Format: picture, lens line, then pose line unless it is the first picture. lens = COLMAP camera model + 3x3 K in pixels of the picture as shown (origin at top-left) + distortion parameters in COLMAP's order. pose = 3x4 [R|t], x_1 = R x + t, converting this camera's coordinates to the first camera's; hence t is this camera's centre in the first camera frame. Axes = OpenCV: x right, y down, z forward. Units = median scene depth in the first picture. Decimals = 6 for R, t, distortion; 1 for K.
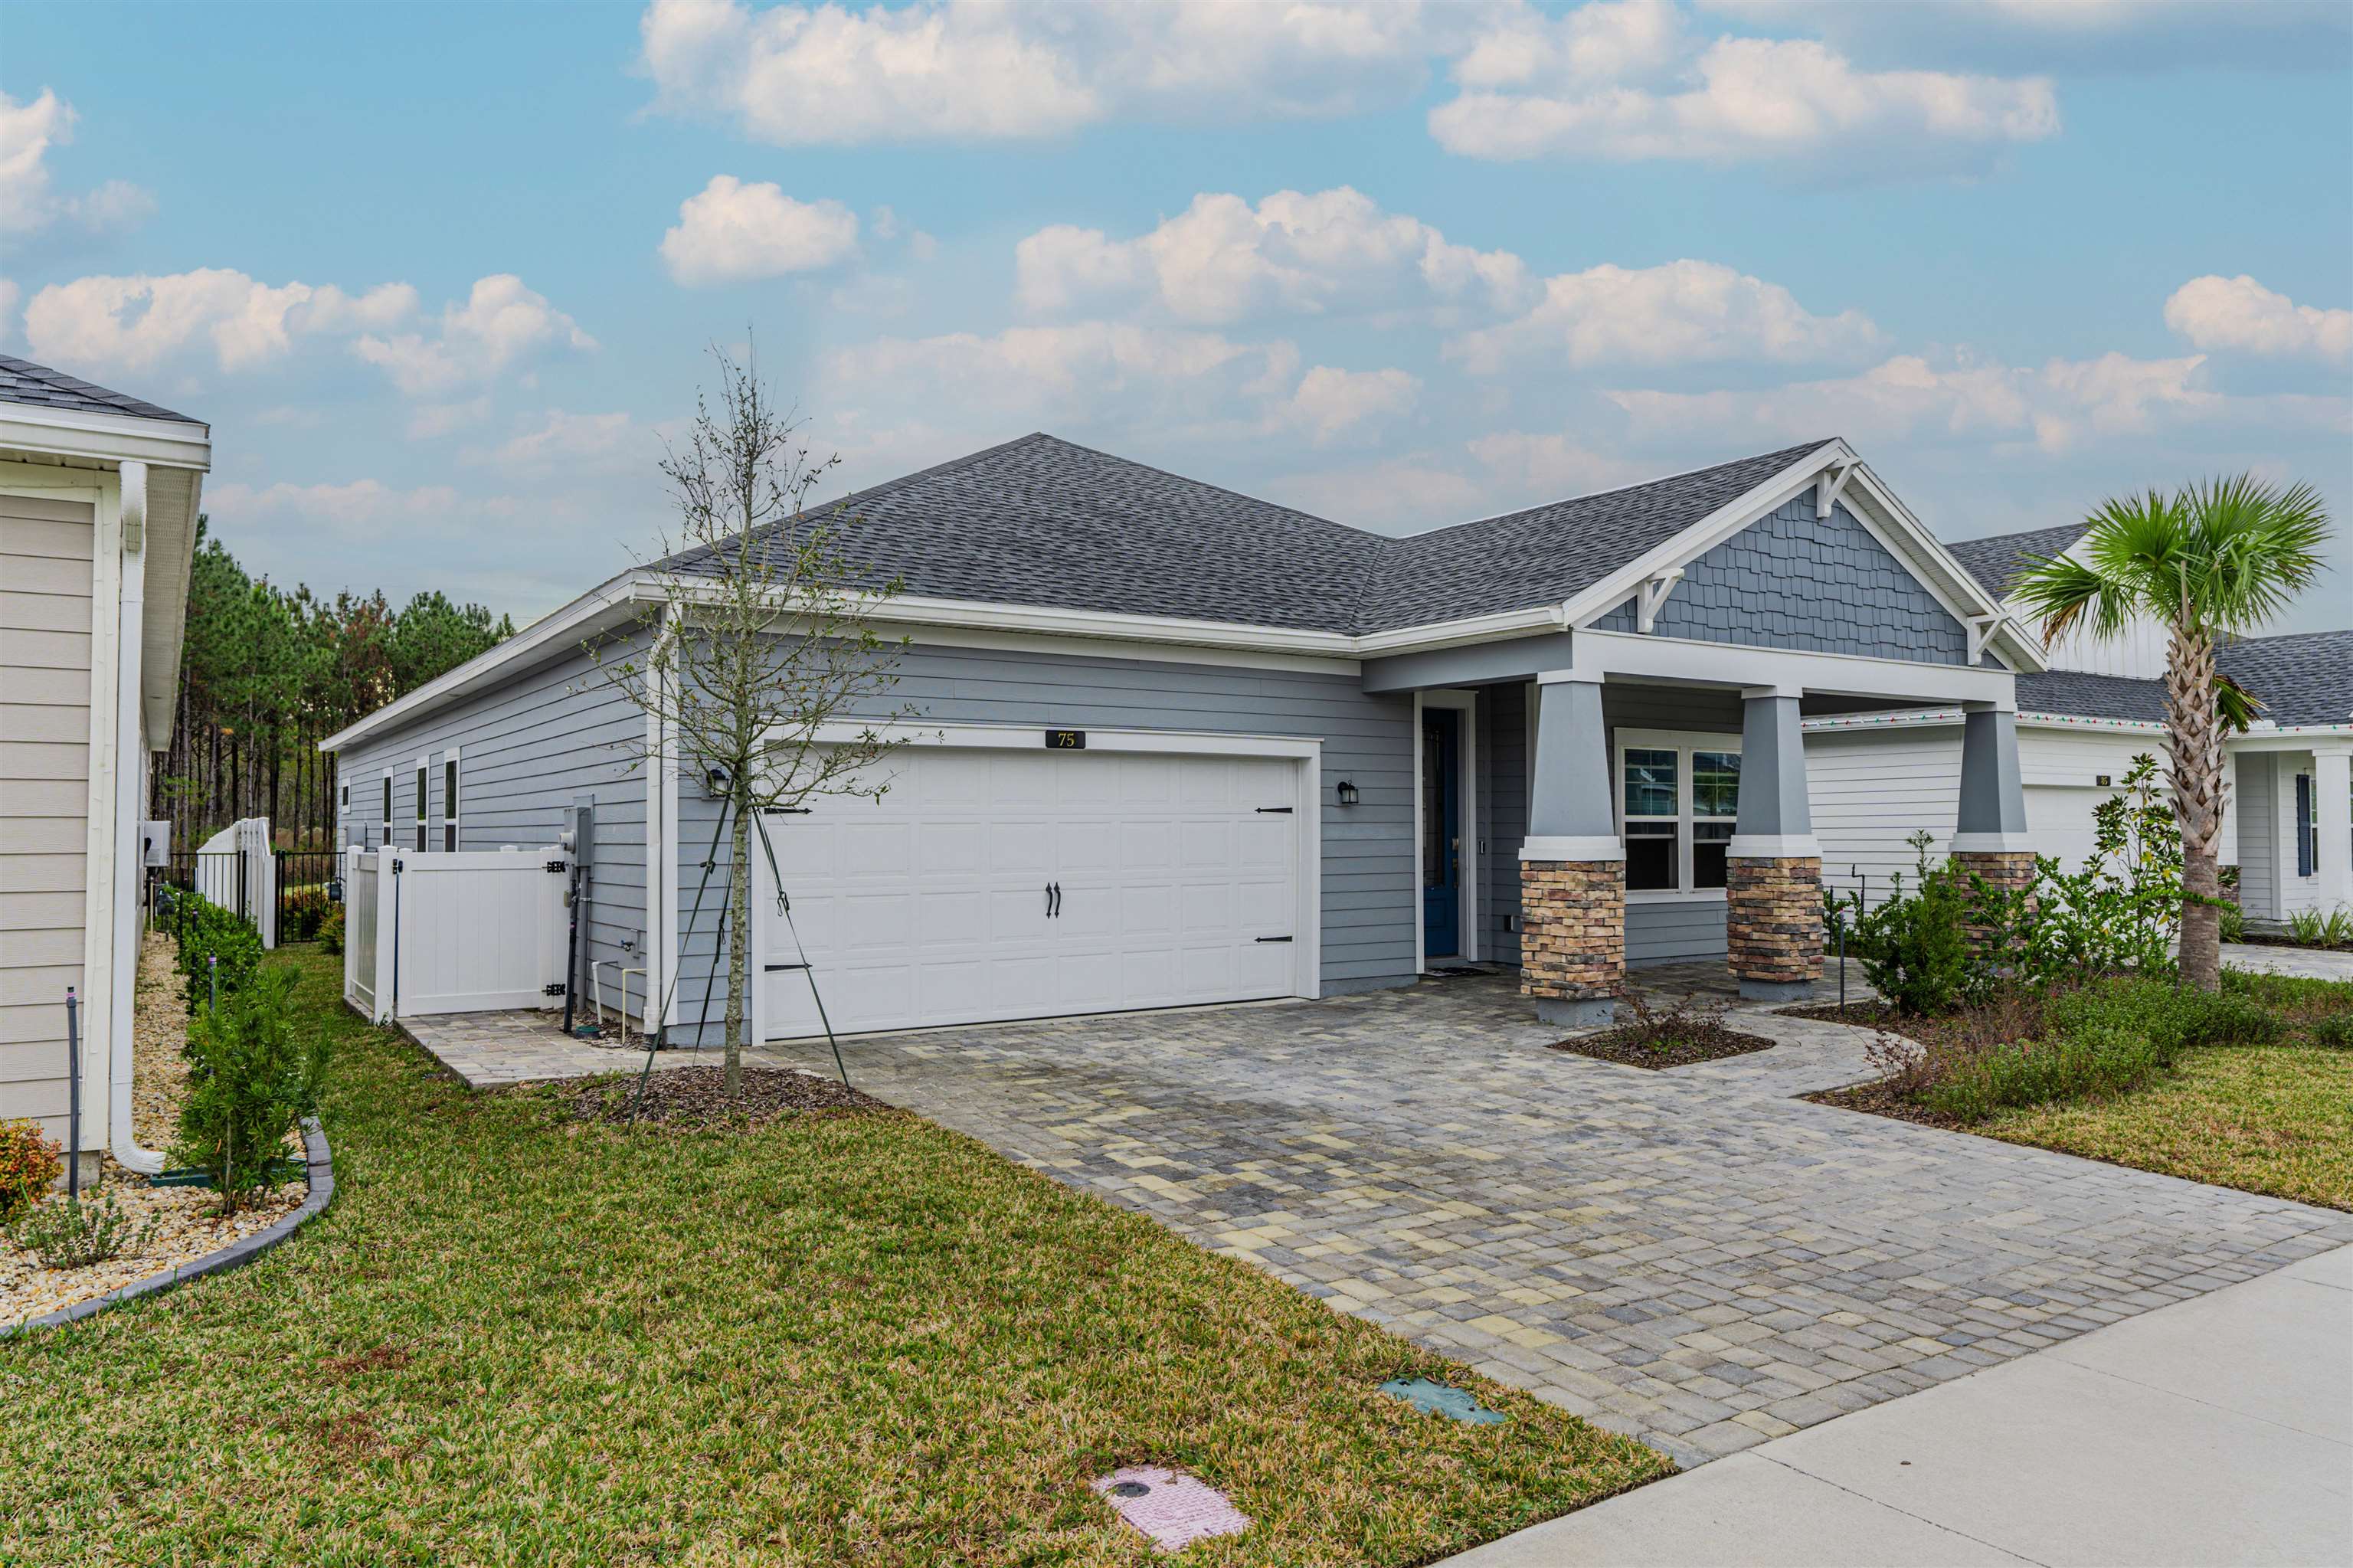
lens RADIAL K [[1531.5, 0, 1176.5], [0, 1531.5, 784.0], [0, 0, 1]] dist [0.001335, 0.001855]
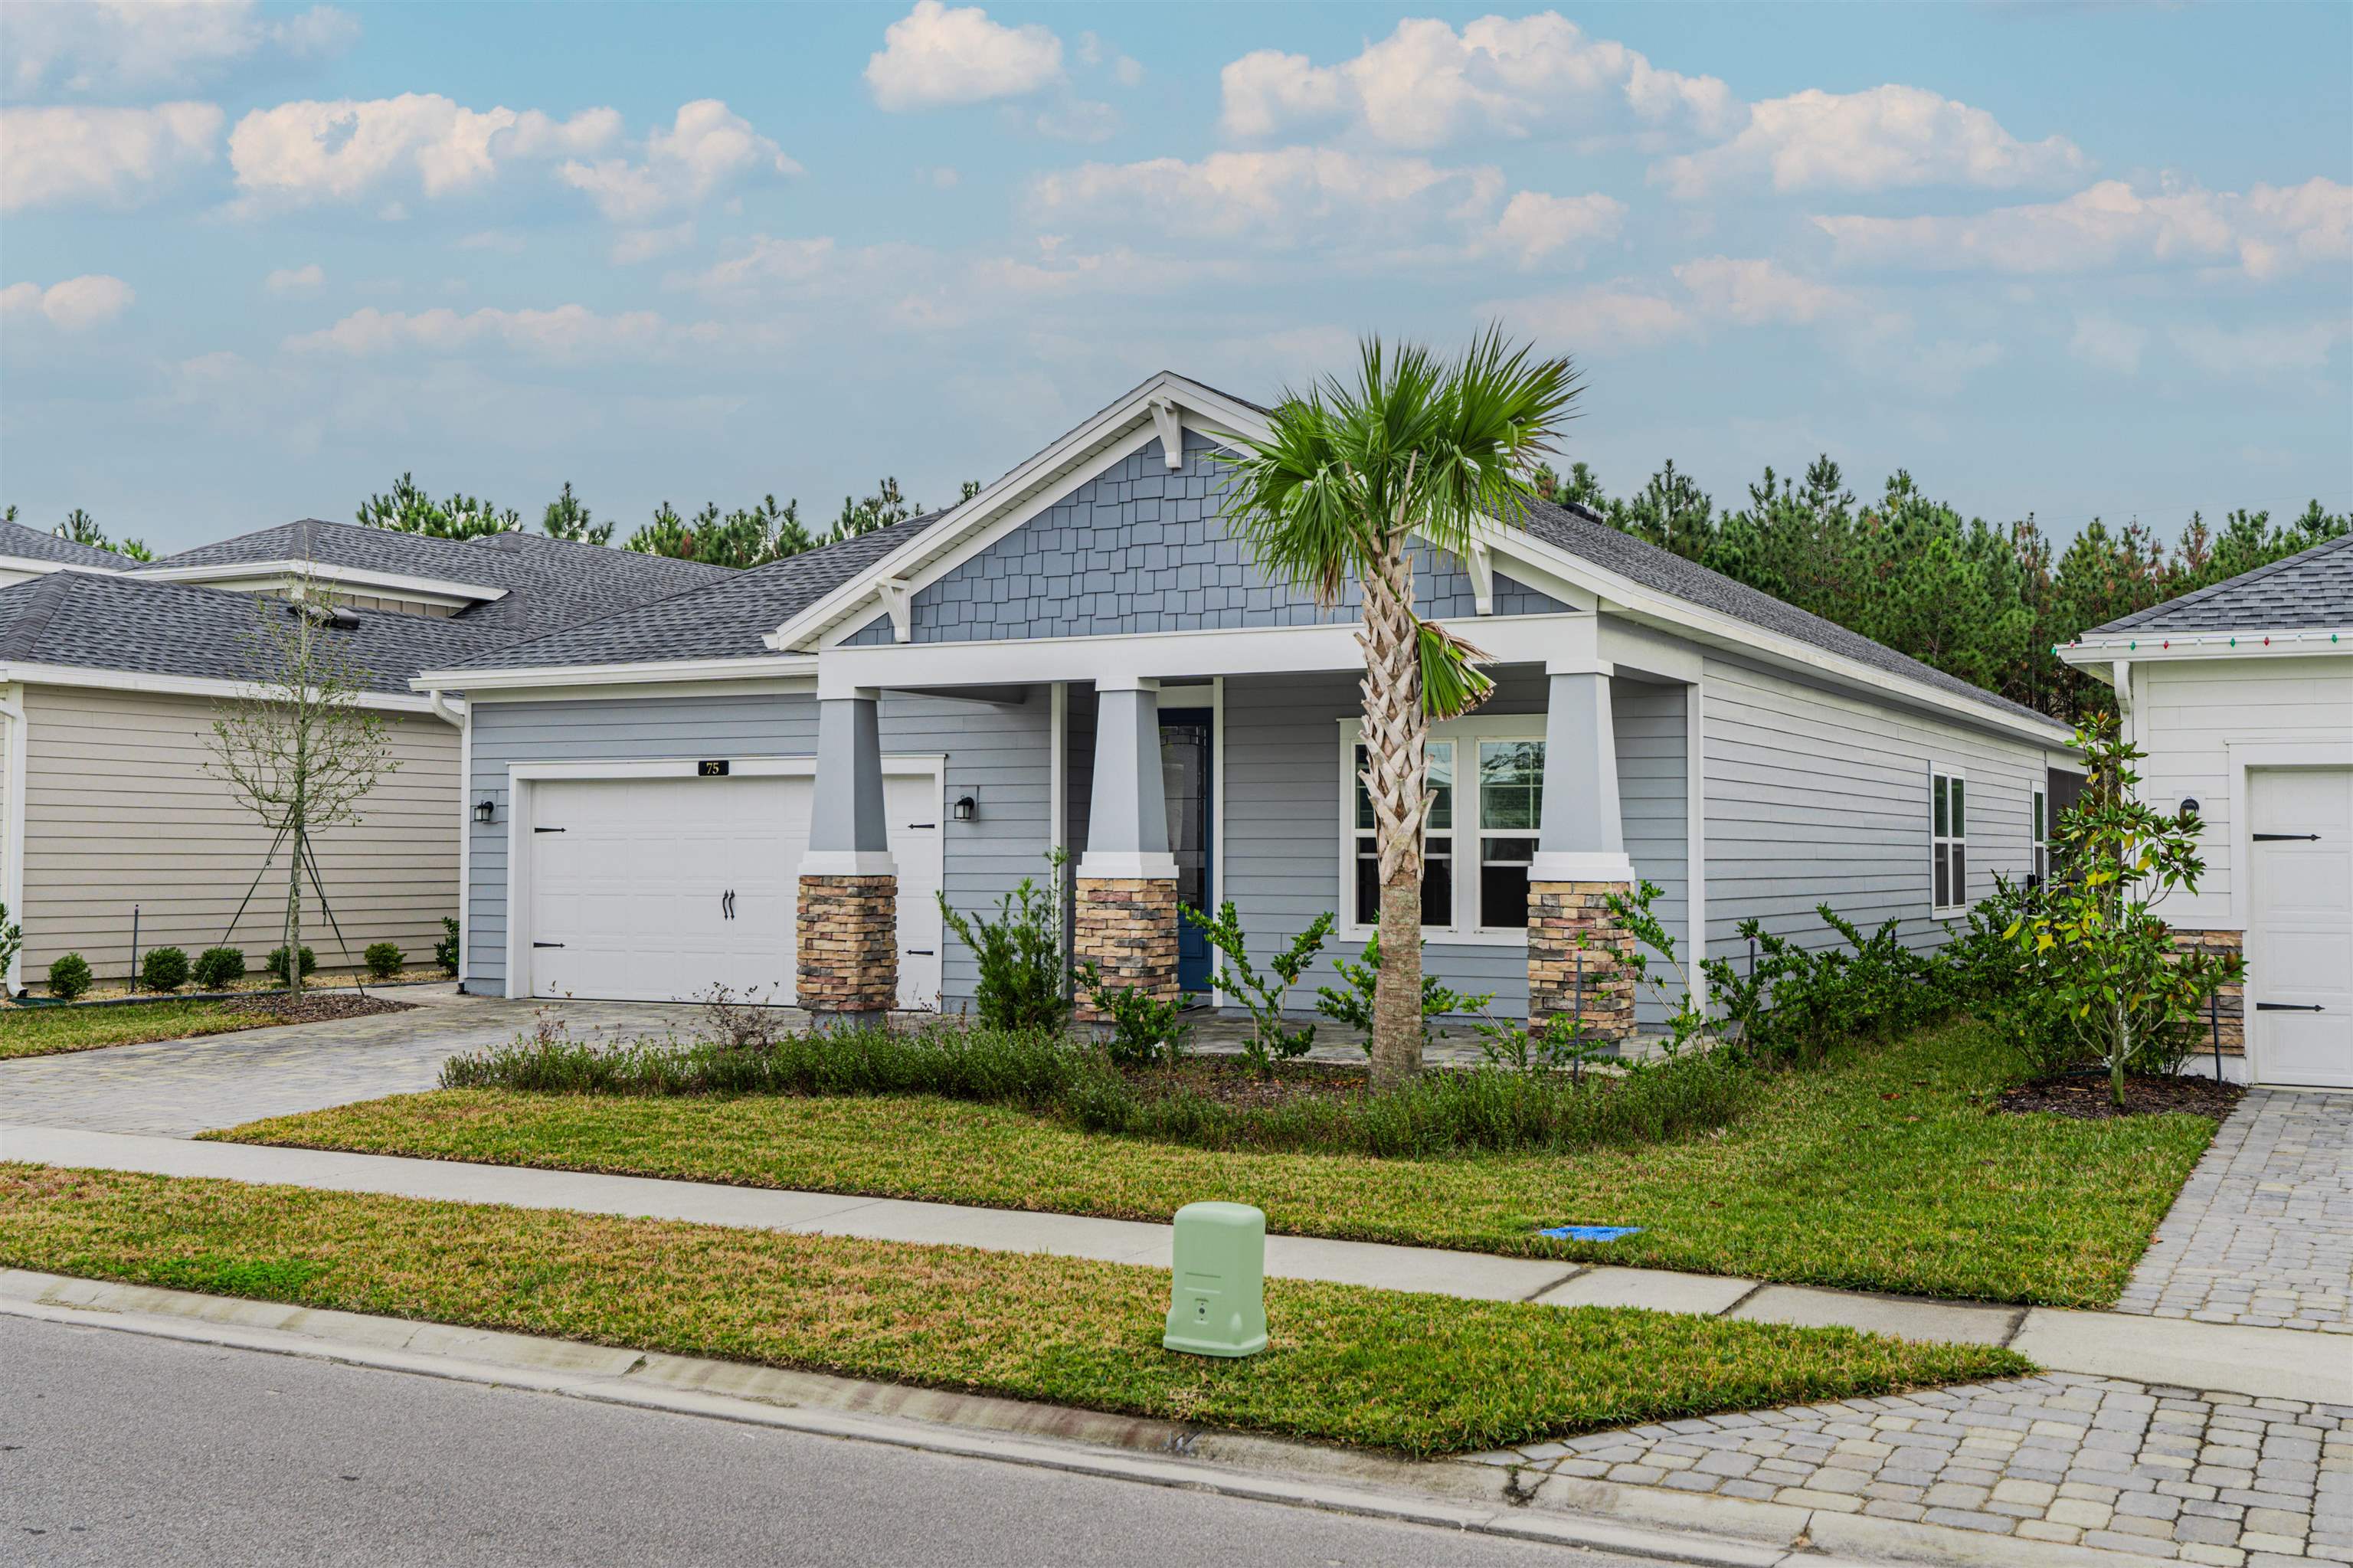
lens RADIAL K [[2450.3, 0, 1176.5], [0, 2450.3, 784.0], [0, 0, 1]] dist [0.006275, -0.006958]
pose [[0.486901, -0.021312, -0.873197, 1.636727], [0.021918, 0.999686, -0.012178, 0.012951], [0.873182, -0.013209, 0.487215, 0.371880]]
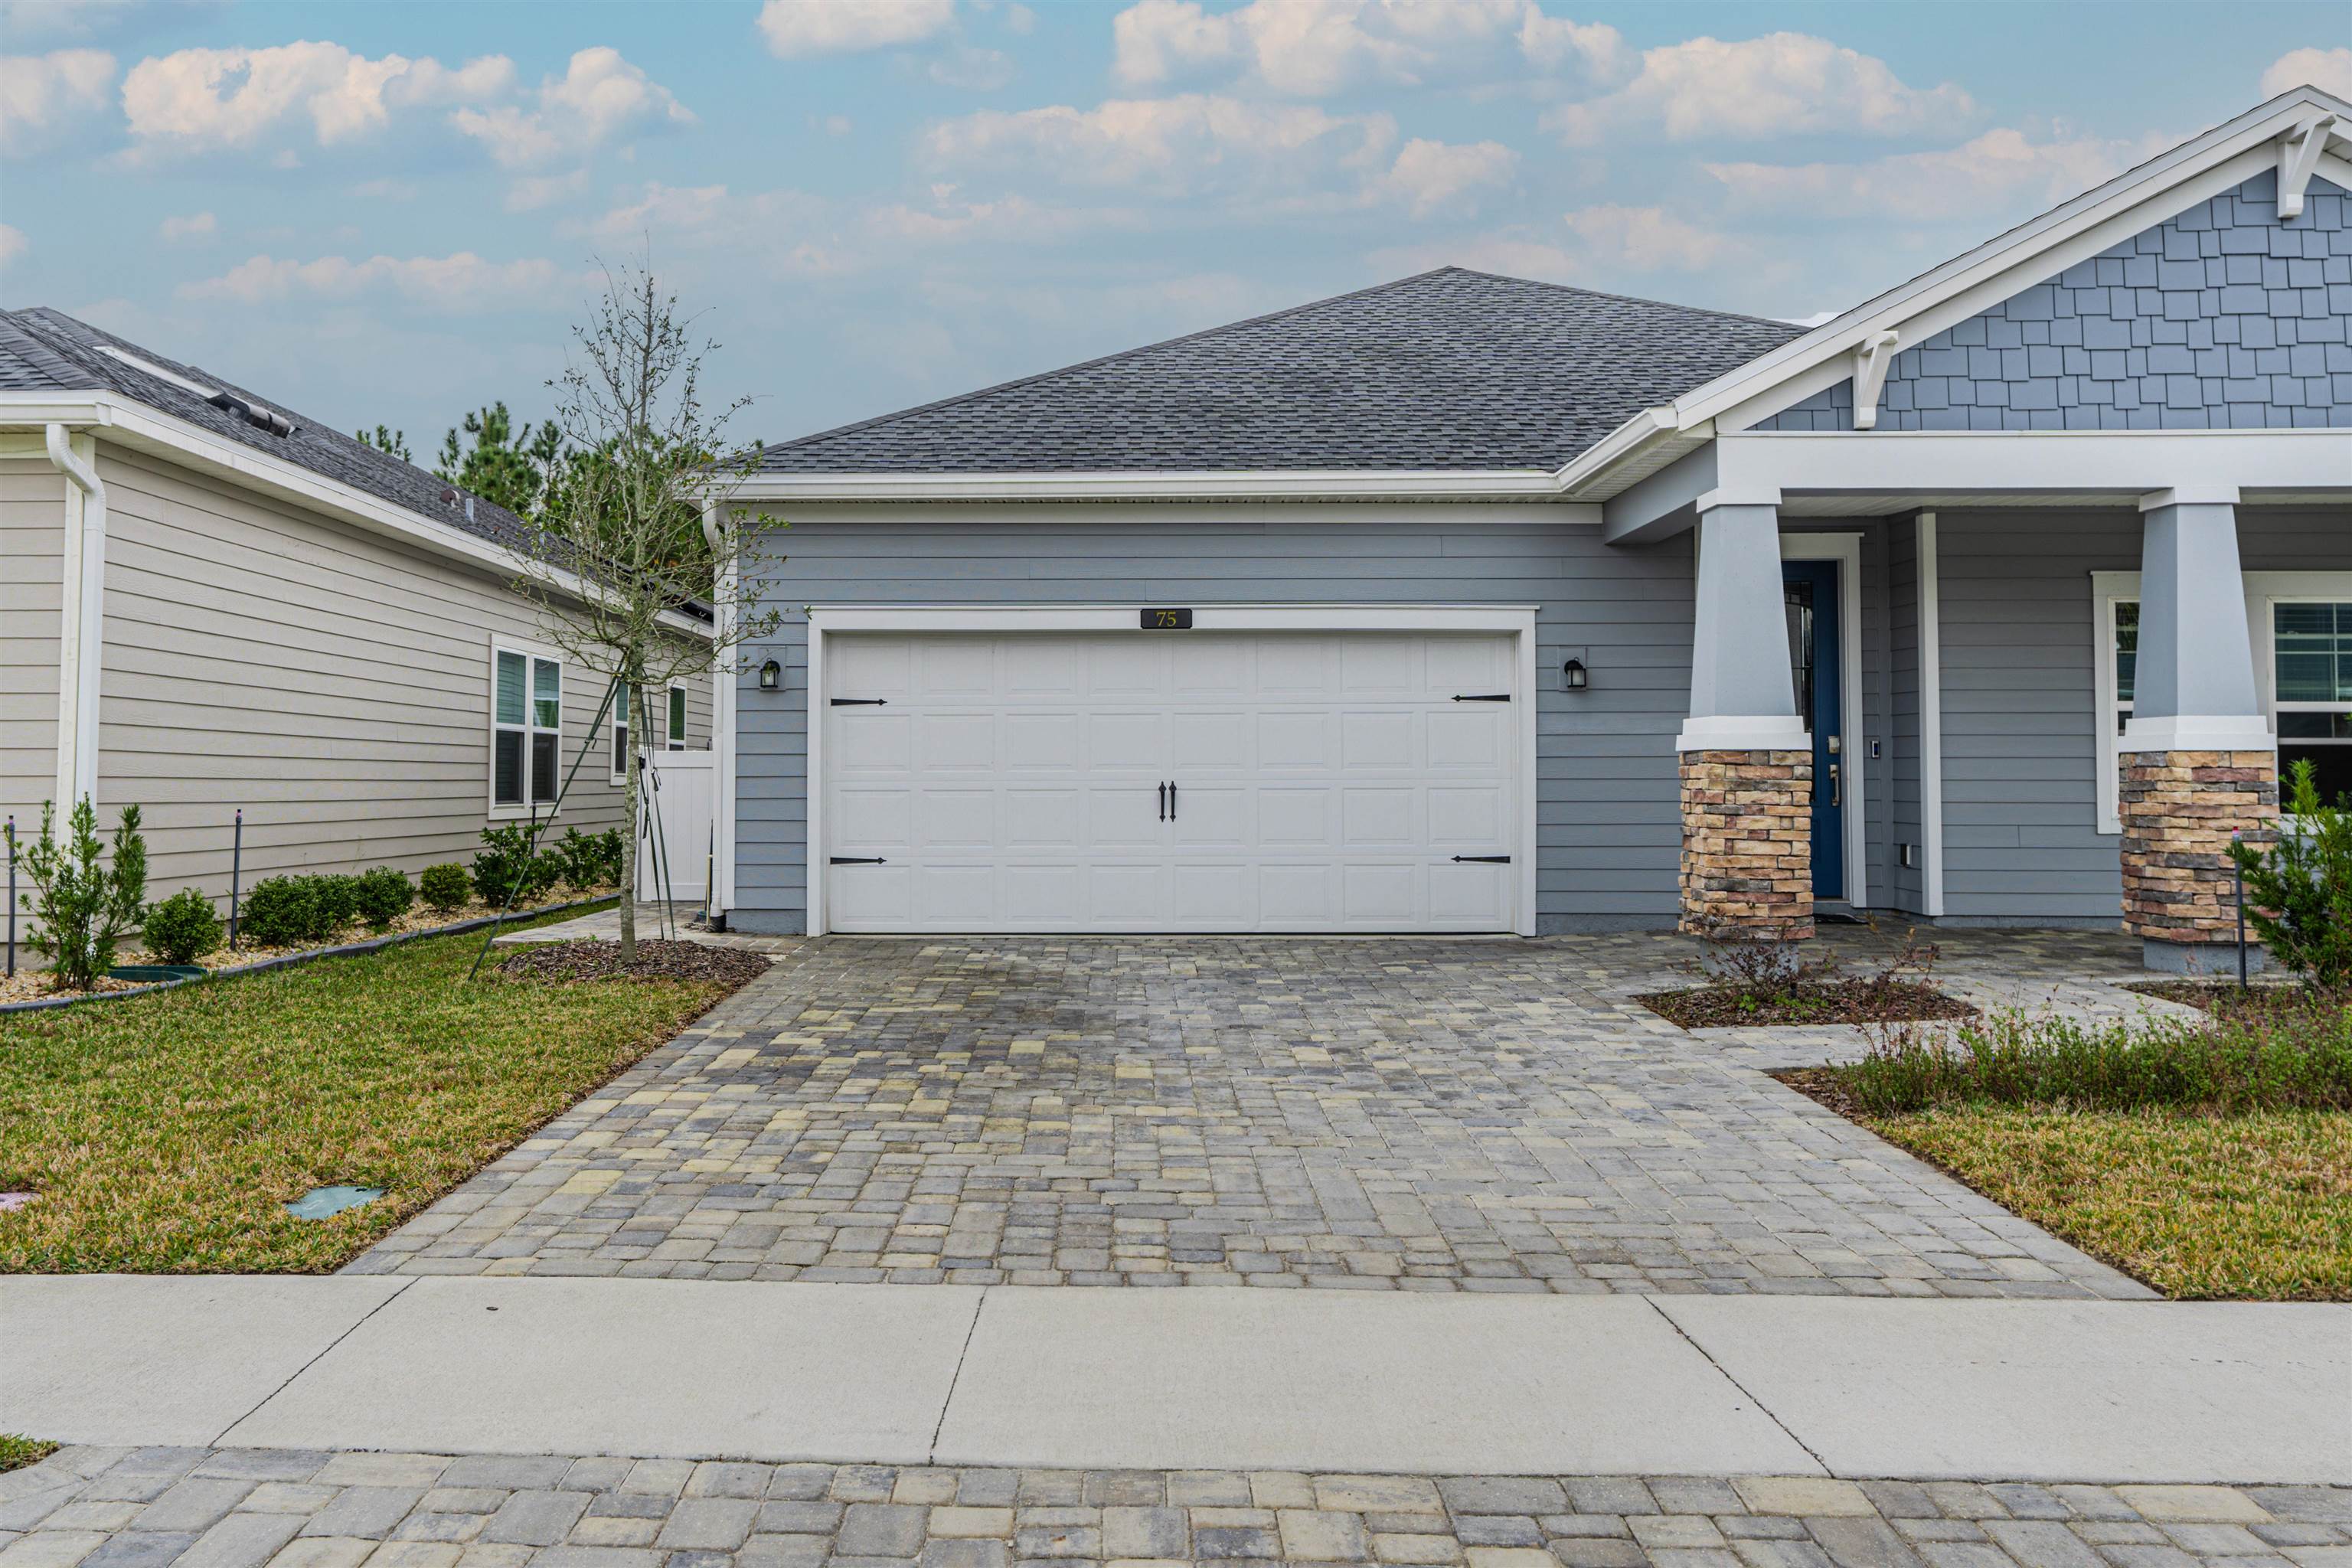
lens RADIAL K [[1818.5, 0, 1063.4], [0, 1818.5, 706.5], [0, 0, 1]] dist [-0.001537, -0.001972]
pose [[0.819051, -0.020158, -0.573366, 0.451553], [0.014187, 0.999789, -0.014883, 0.034184], [0.573545, 0.004055, 0.819164, 0.099875]]
